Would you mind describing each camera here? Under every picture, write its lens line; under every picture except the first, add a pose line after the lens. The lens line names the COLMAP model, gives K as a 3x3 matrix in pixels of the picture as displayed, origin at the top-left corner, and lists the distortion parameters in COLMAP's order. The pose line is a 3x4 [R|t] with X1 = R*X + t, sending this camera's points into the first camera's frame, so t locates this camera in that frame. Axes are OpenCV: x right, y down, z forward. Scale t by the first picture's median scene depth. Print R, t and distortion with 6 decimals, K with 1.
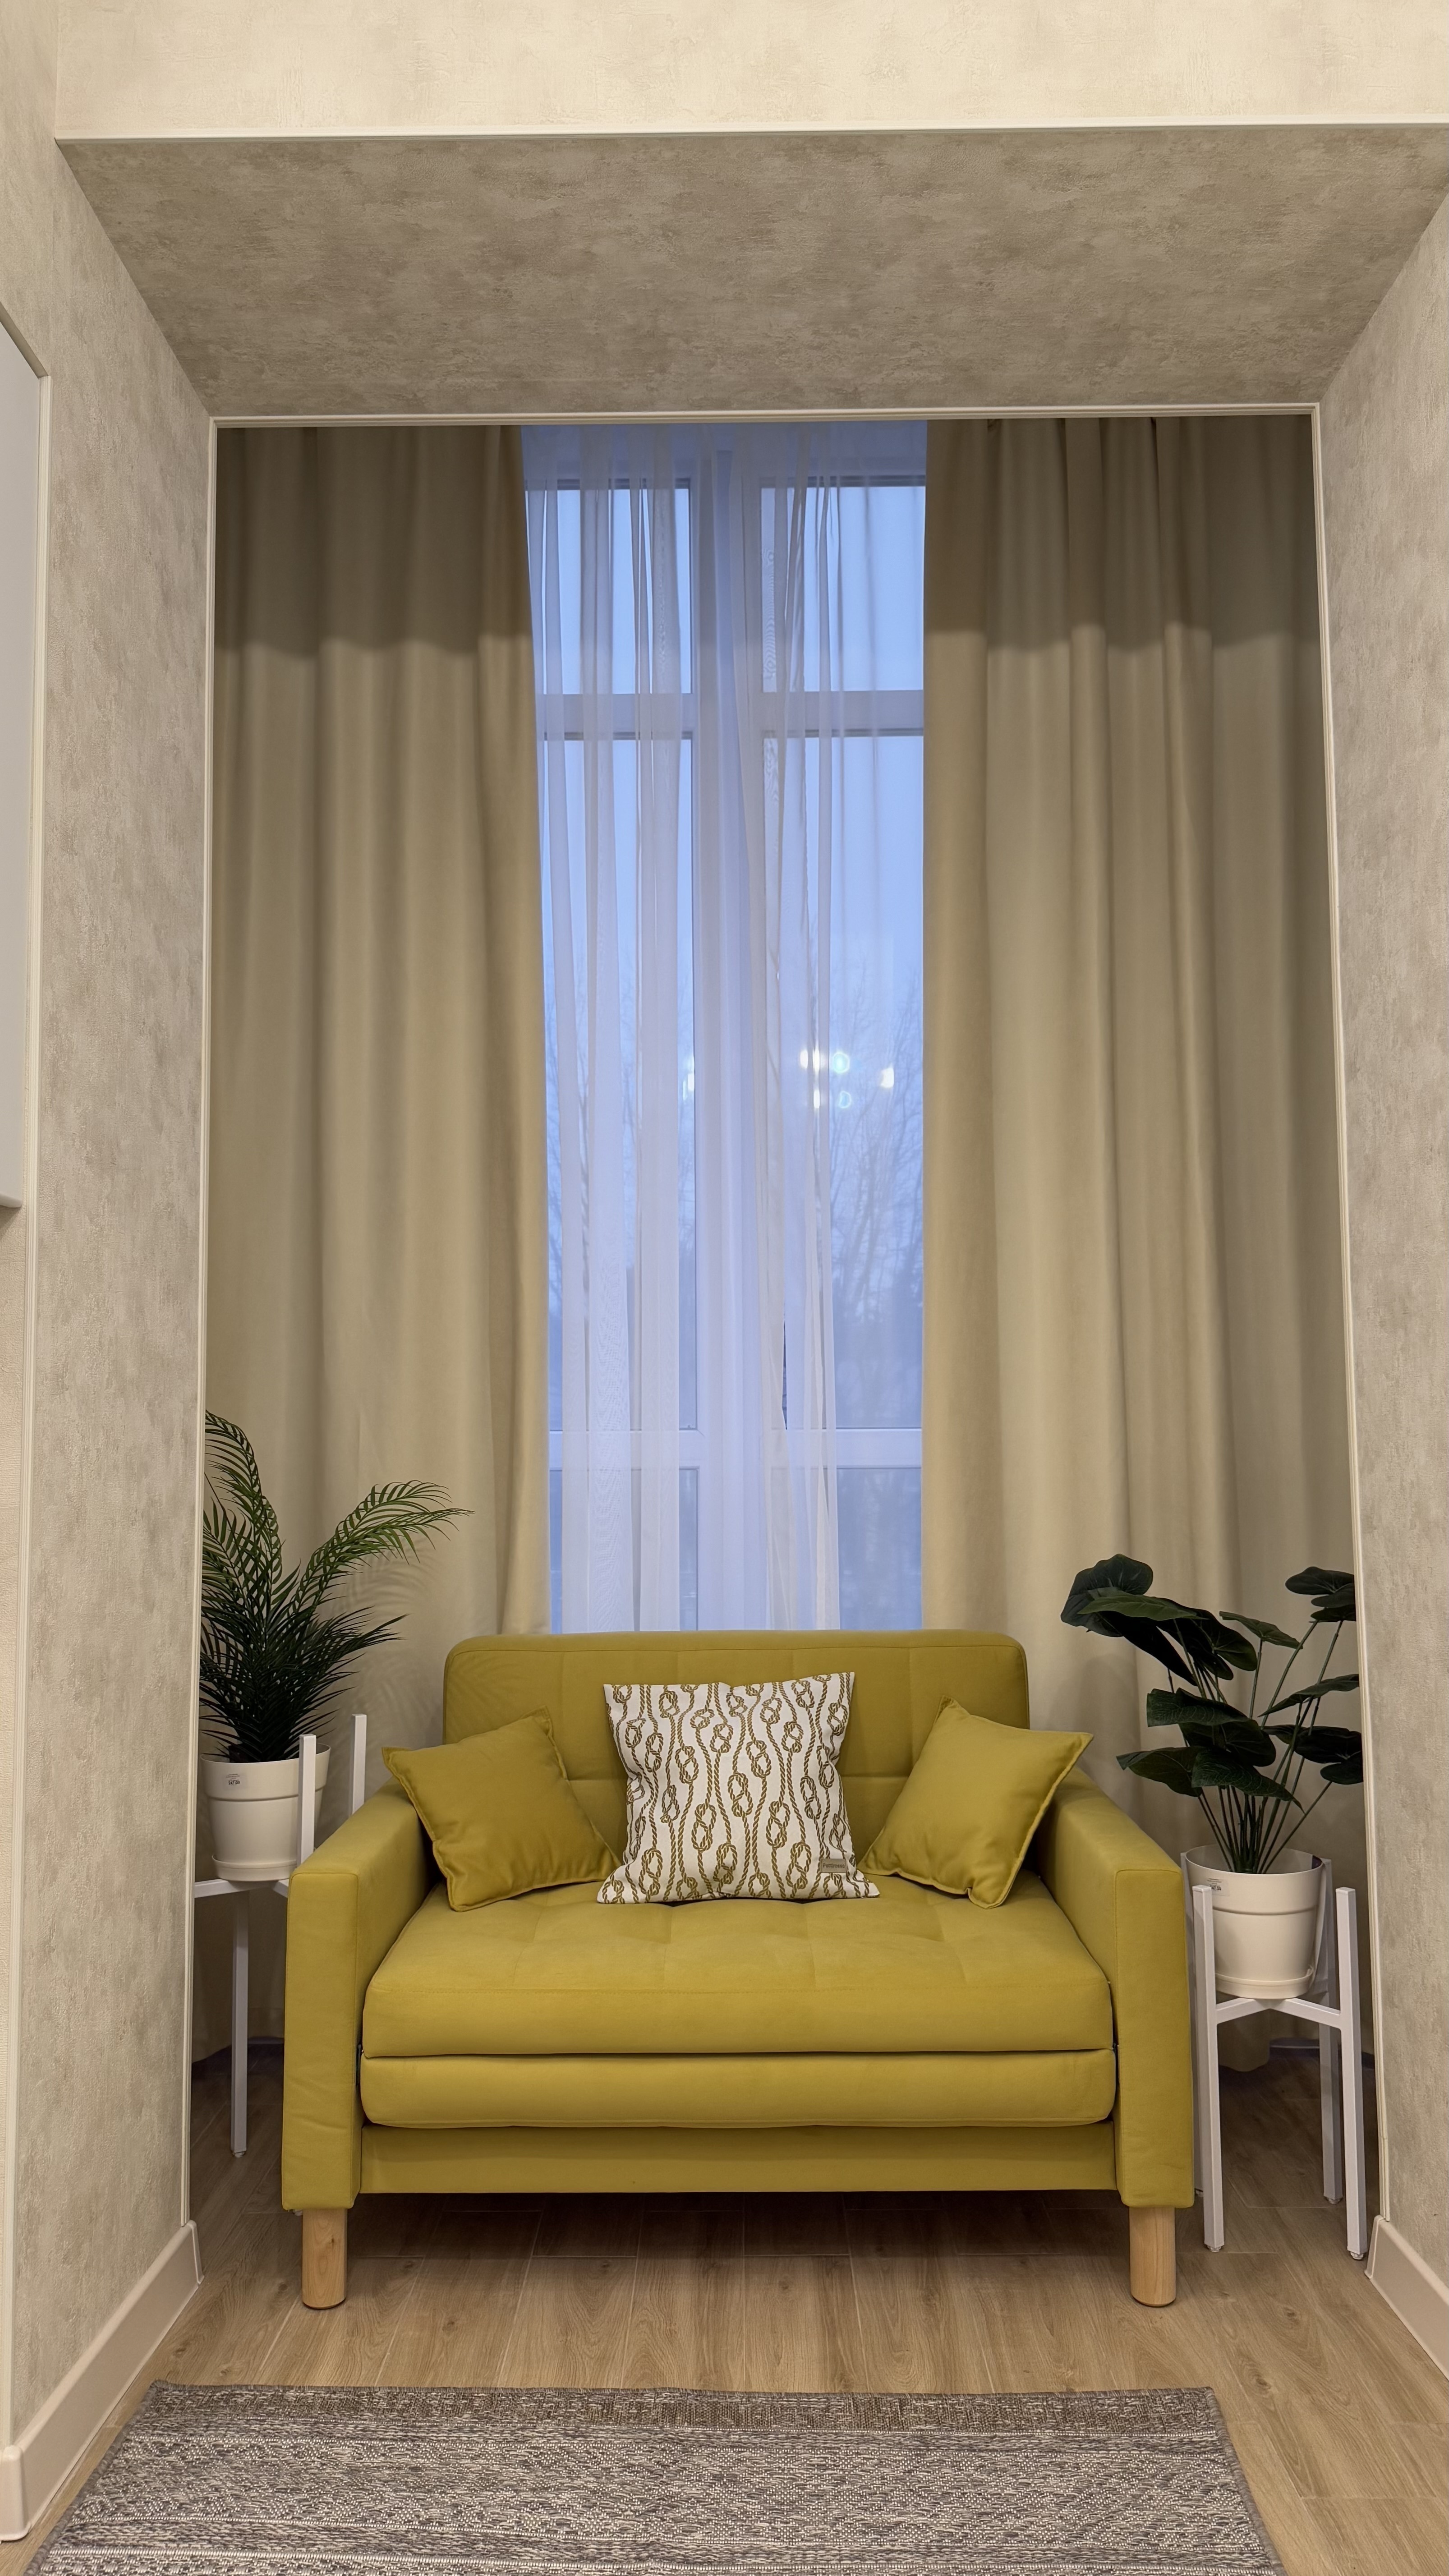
lens RADIAL K [[1821.5, 0, 728.1], [0, 1821.5, 1293.4], [0, 0, 1]] dist [0.037177, -0.001834]
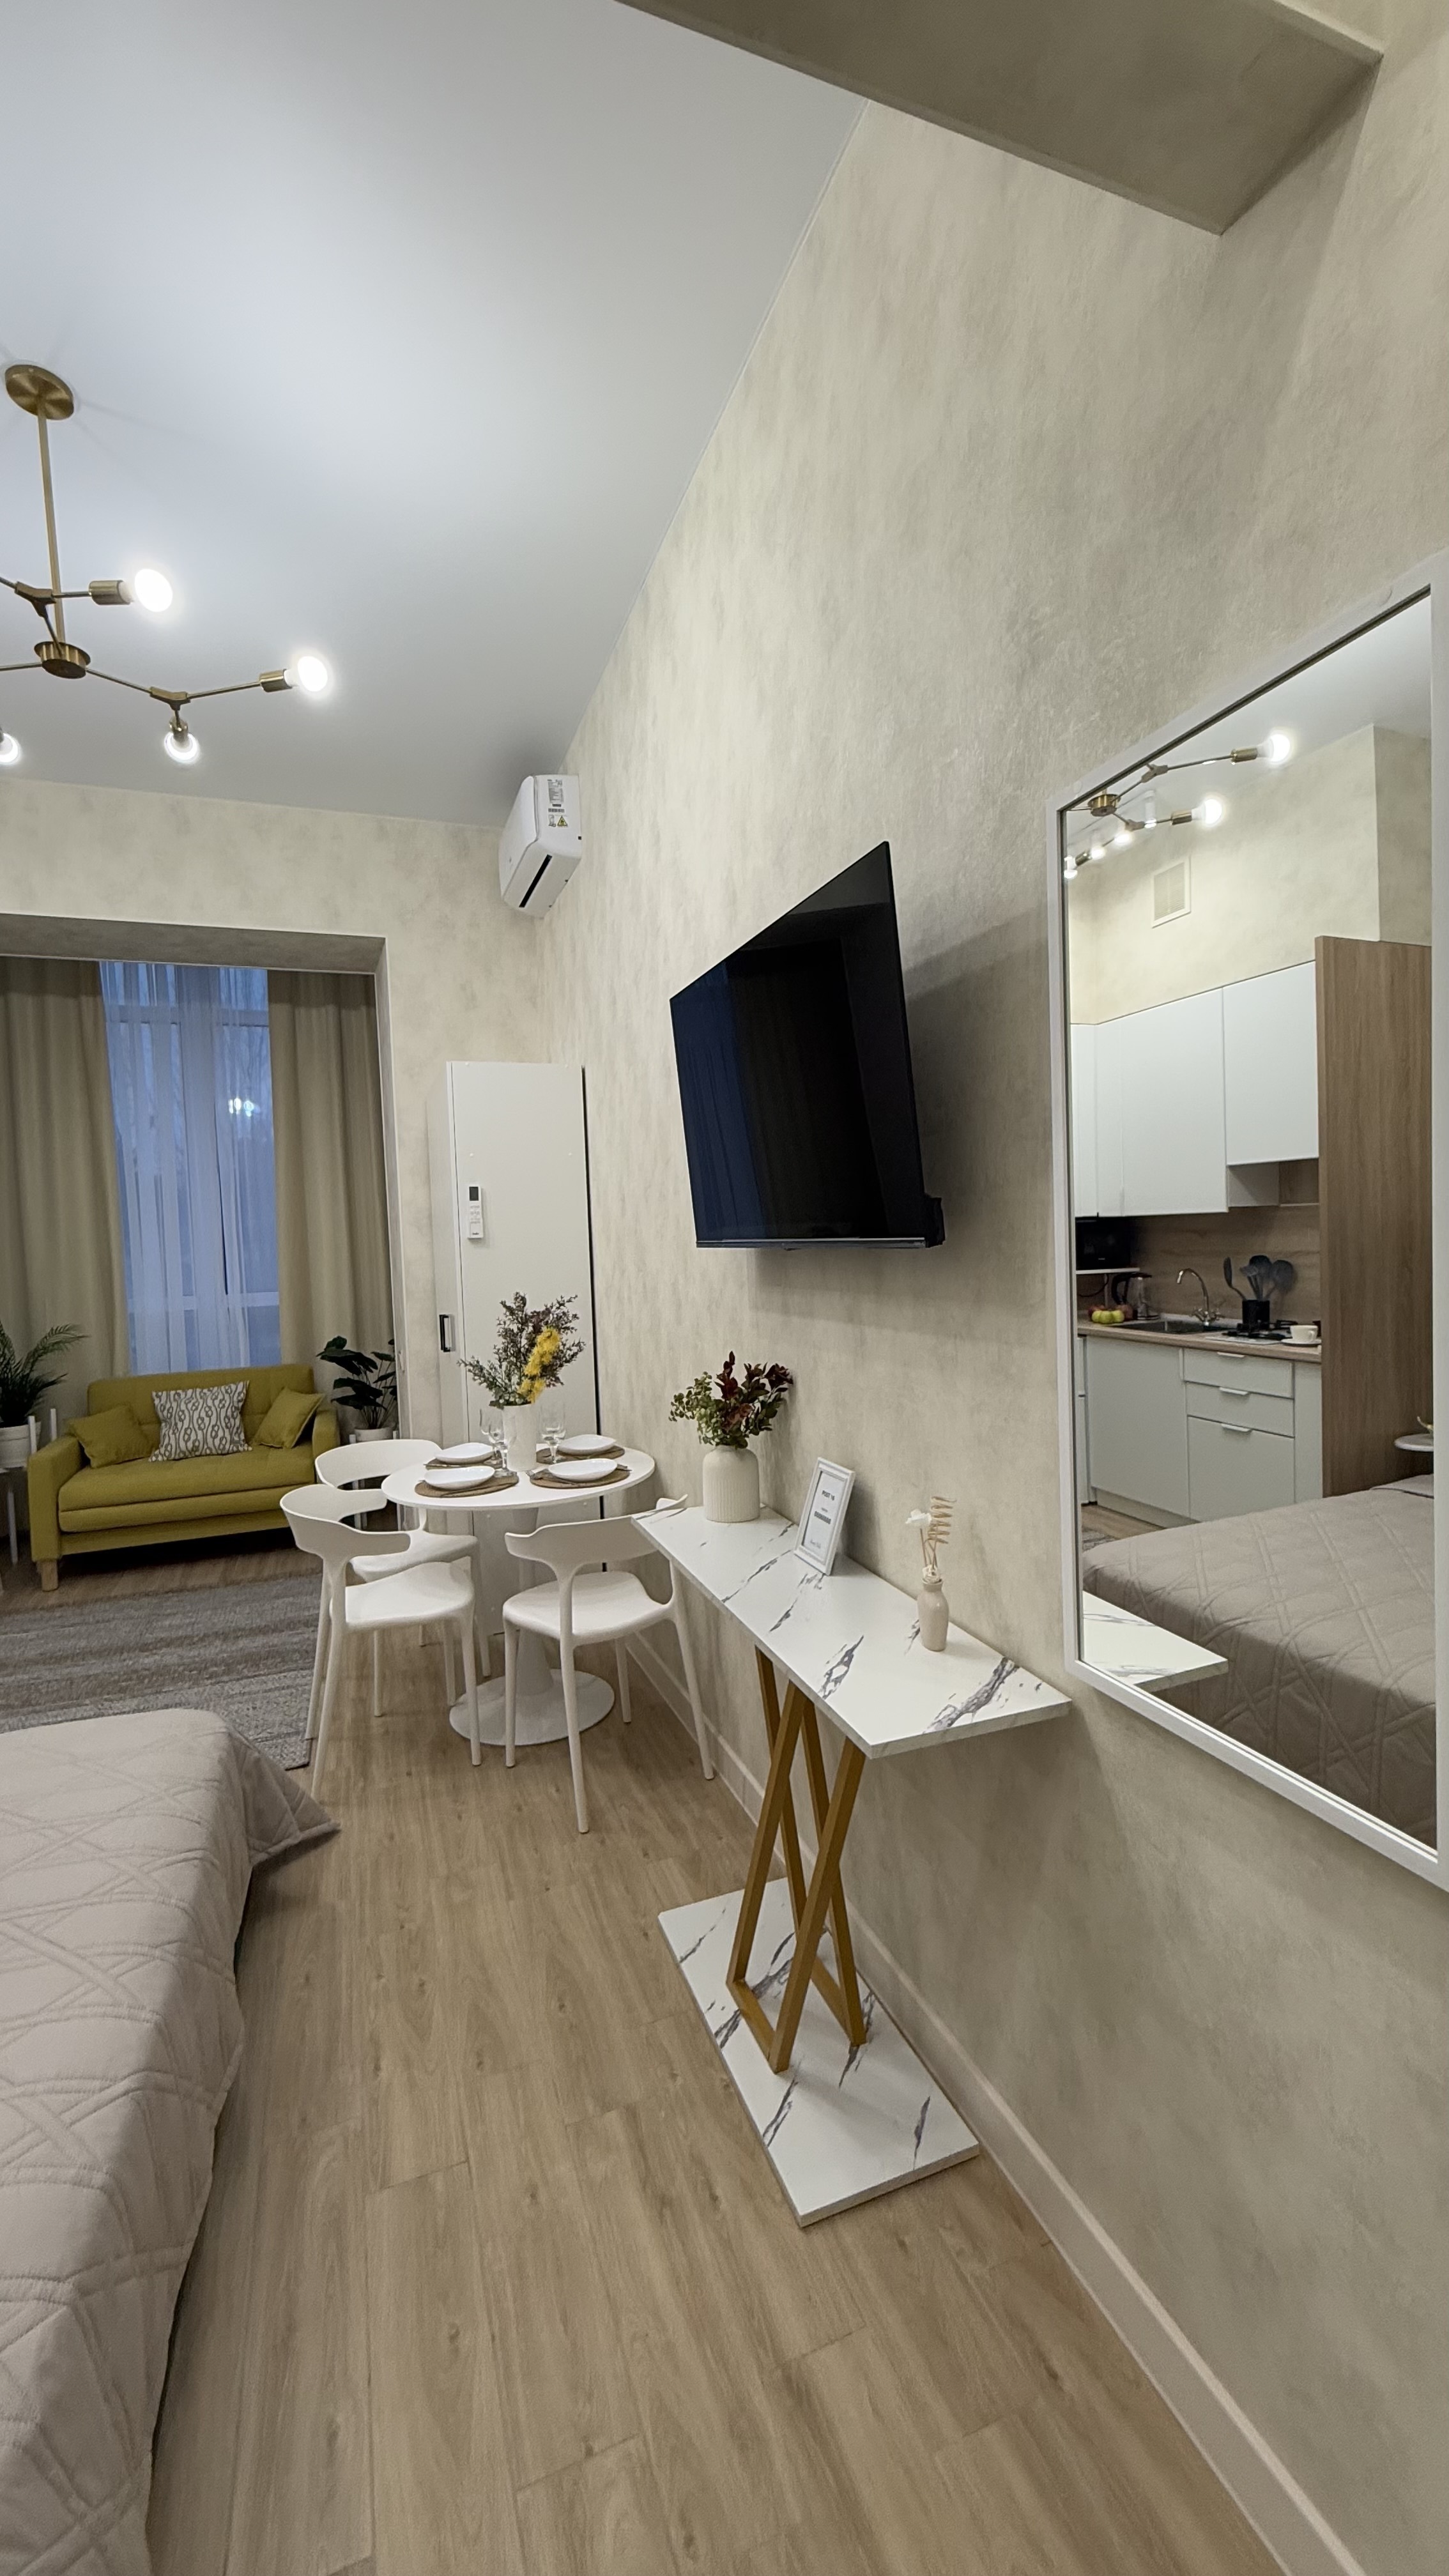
lens RADIAL K [[1038.8, 0, 718.2], [0, 1038.8, 1276.5], [0, 0, 1]] dist [-0.000963, 0.000460]
pose [[0.934588, -0.040216, 0.353451, 0.208308], [0.001376, 0.993990, 0.109459, -0.151344], [-0.355728, -0.101813, 0.929027, -0.864586]]
